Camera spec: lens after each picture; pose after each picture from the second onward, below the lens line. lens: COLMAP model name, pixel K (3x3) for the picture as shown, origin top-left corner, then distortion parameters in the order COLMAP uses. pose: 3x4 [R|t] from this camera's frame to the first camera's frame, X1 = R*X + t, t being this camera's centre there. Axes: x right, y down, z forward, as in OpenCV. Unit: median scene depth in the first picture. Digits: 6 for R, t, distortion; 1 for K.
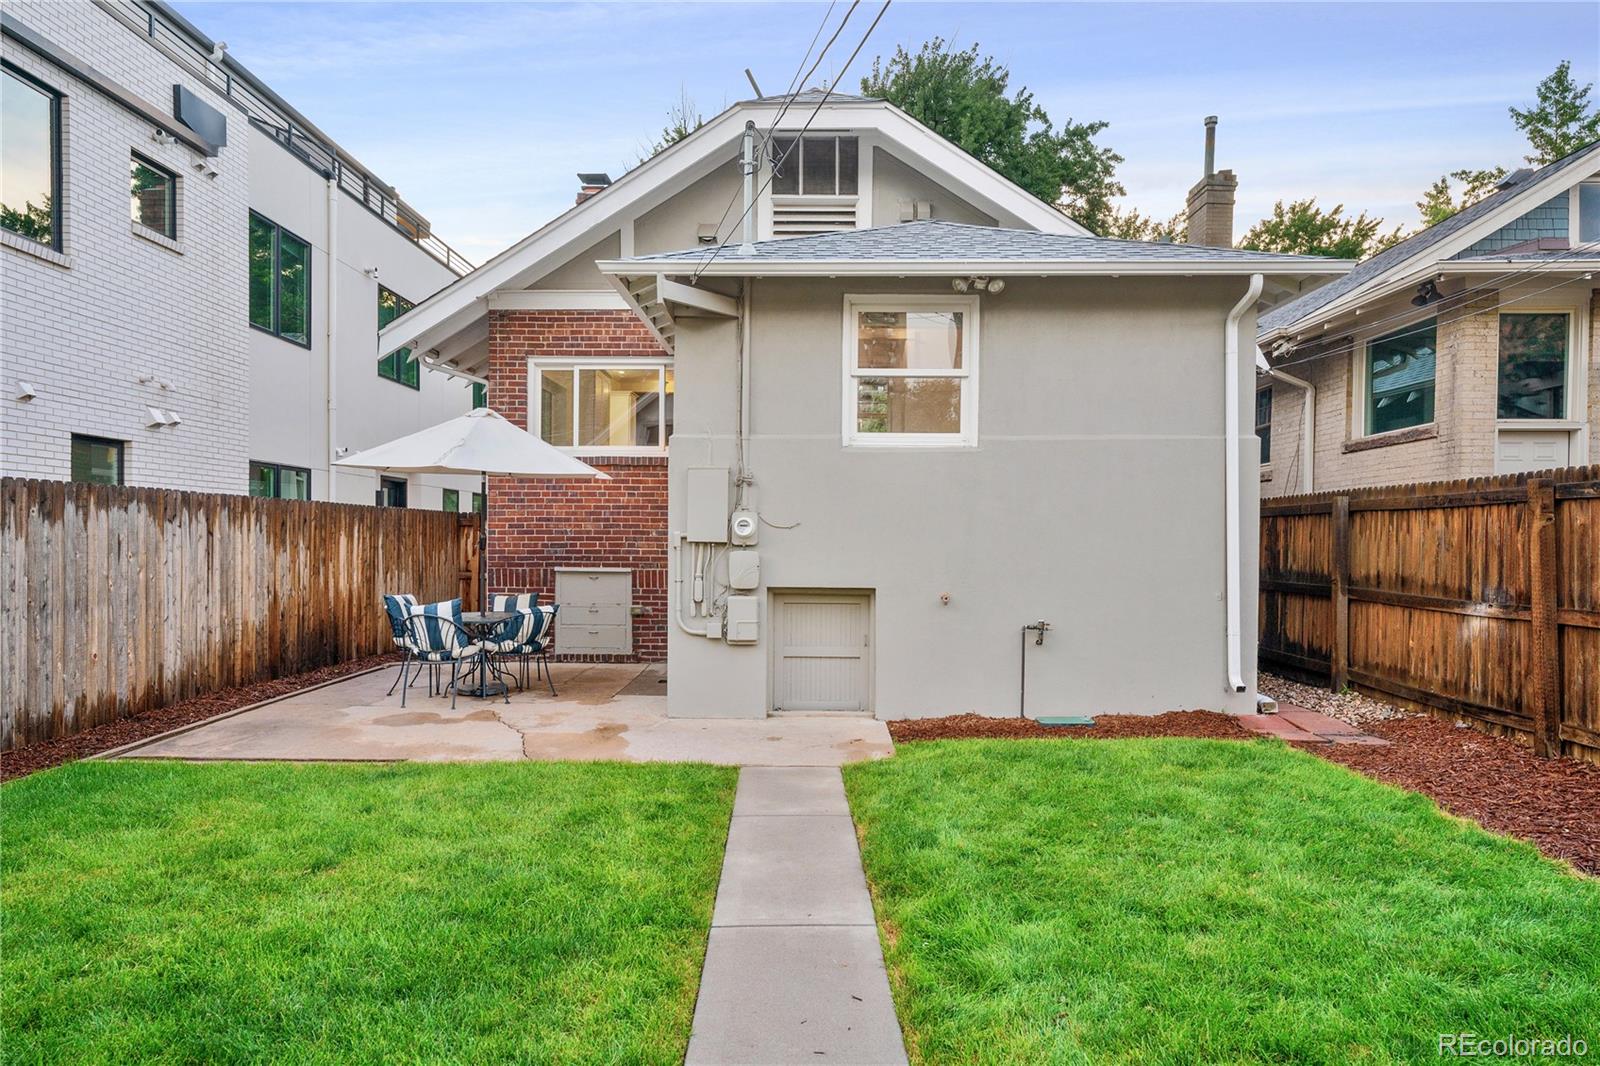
lens RADIAL K [[958.4, 0, 796.2], [0, 958.4, 548.9], [0, 0, 1]] dist [0.003038, 0.003351]
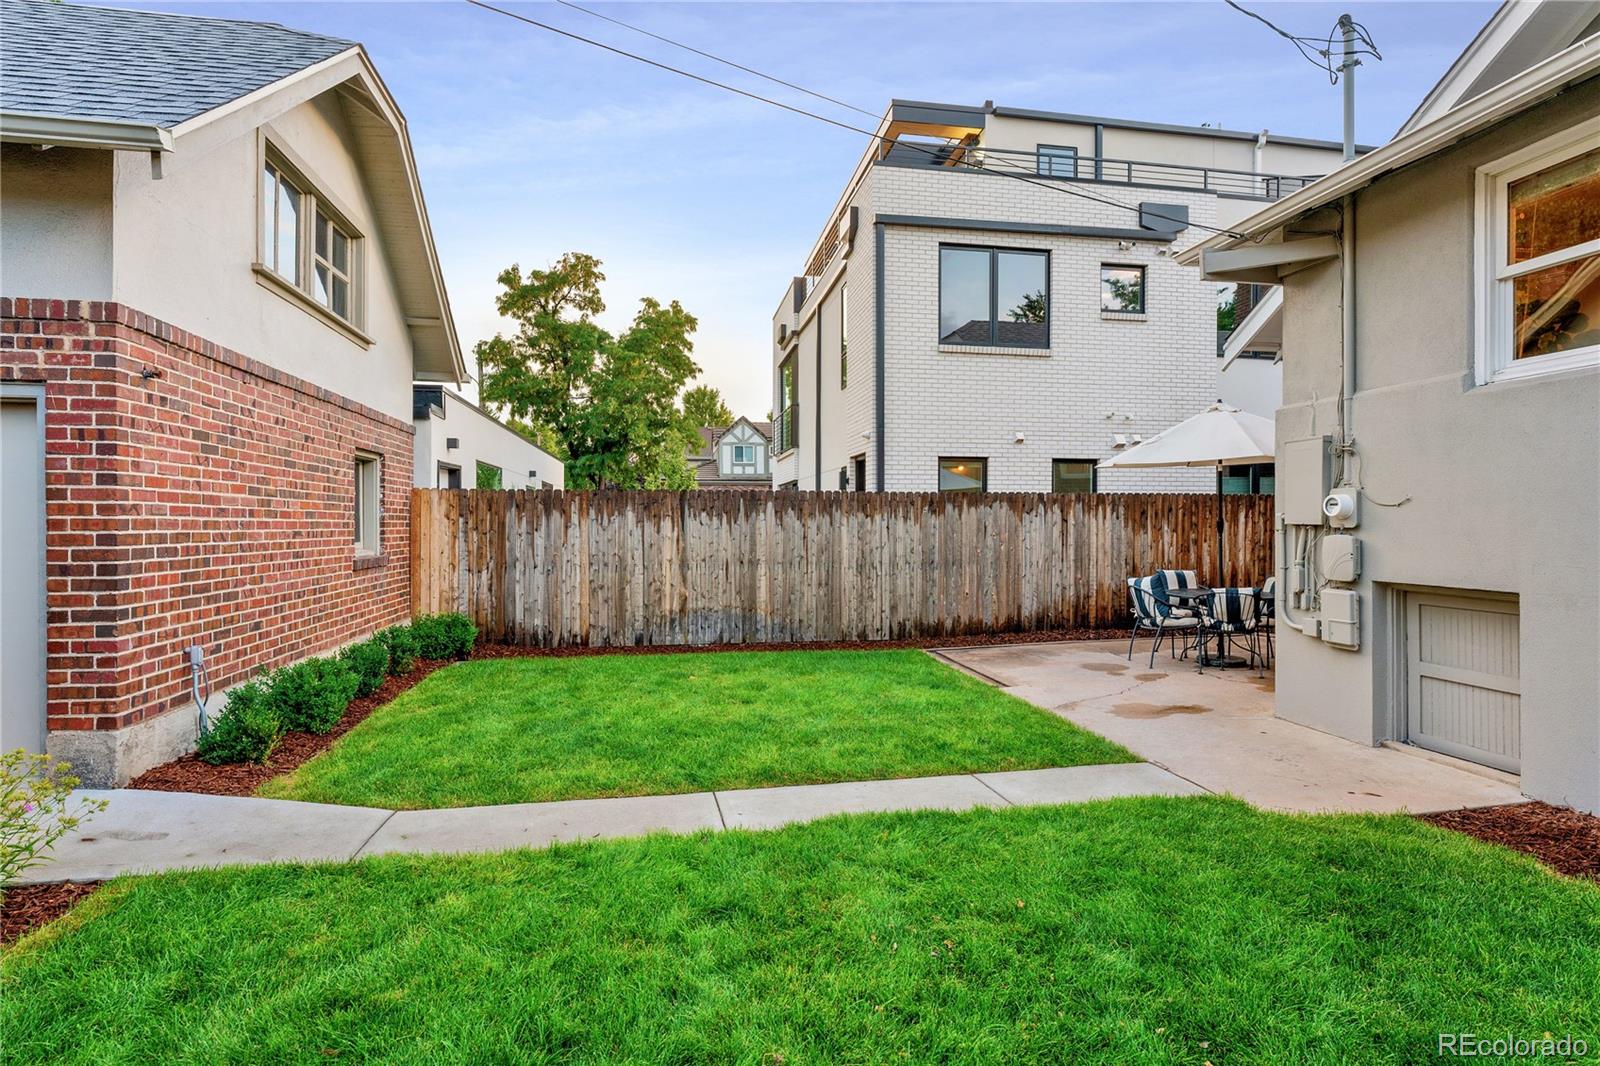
lens RADIAL K [[754.8, 0, 797.4], [0, 754.8, 519.2], [0, 0, 1]] dist [-0.003245, 0.000658]
pose [[0.209712, -0.012174, -0.977687, 0.433564], [-0.003669, 0.999906, -0.013238, -0.001577], [0.977756, 0.006363, 0.209648, 0.365914]]
